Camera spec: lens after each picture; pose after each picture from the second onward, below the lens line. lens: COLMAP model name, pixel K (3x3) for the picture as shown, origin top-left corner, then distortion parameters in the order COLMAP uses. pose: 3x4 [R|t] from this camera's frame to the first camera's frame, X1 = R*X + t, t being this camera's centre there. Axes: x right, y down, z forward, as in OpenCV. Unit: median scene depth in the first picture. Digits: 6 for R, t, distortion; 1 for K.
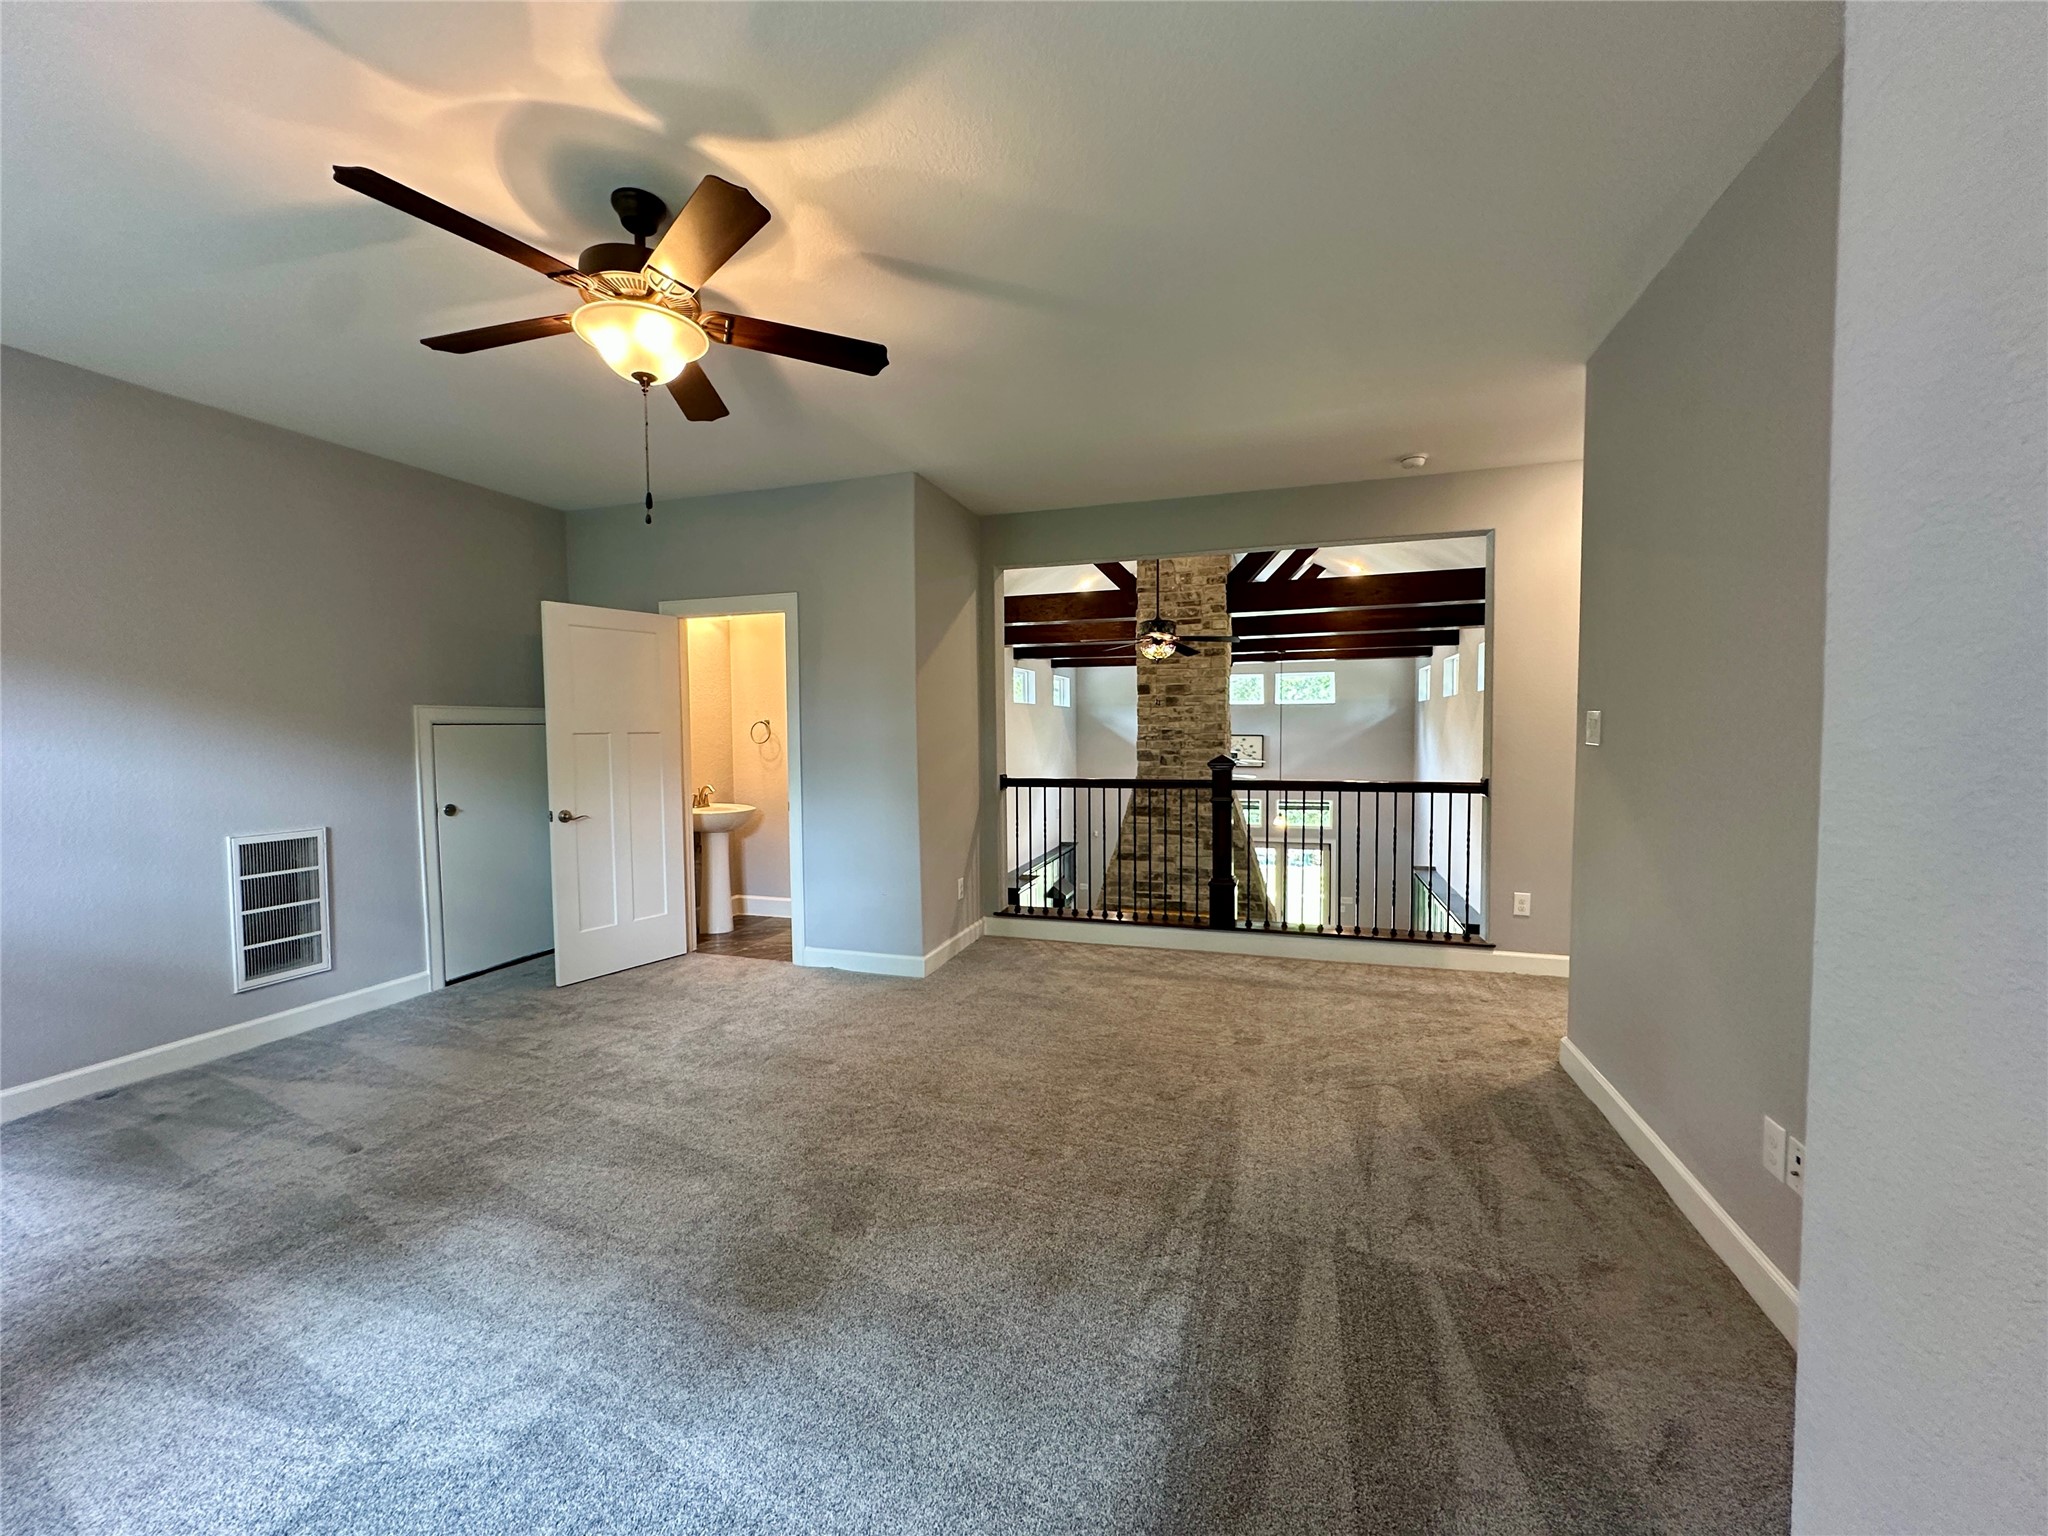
lens RADIAL K [[819.4, 0, 1027.0], [0, 819.4, 768.3], [0, 0, 1]] dist [0.000254, -0.000761]
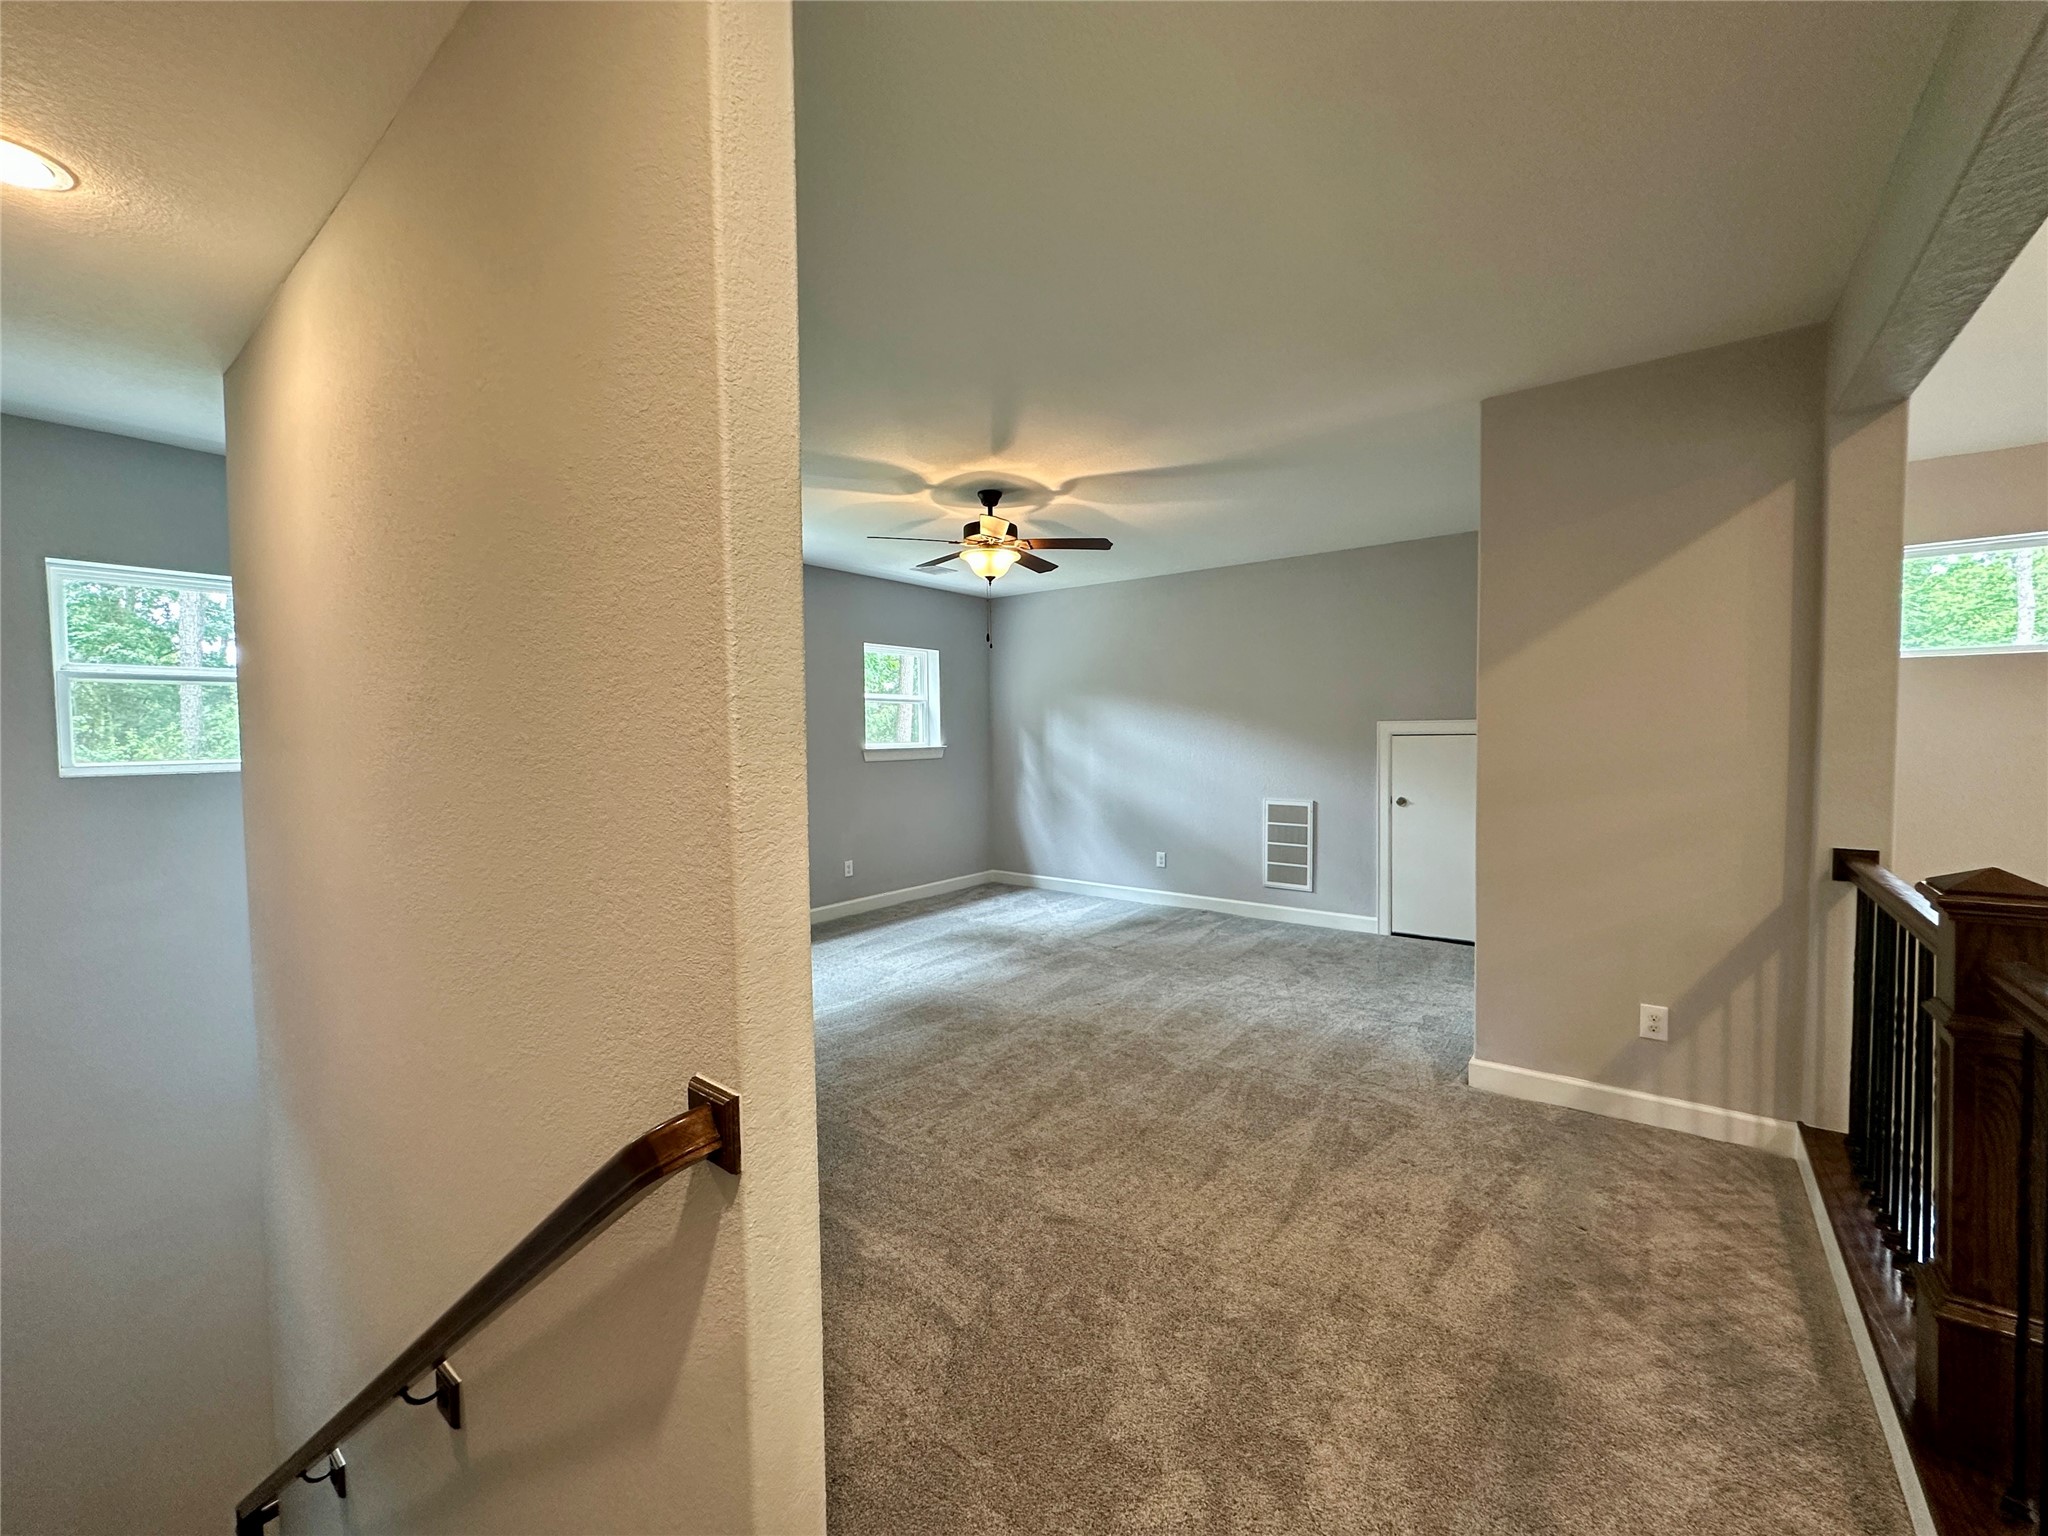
lens RADIAL K [[819.4, 0, 1029.1], [0, 819.4, 758.9], [0, 0, 1]] dist [0.000254, -0.000761]
pose [[-0.340165, 0.038423, -0.939580, 0.932163], [-0.034973, 0.997957, 0.053472, -0.086259], [0.939715, 0.051050, -0.338127, 1.165661]]
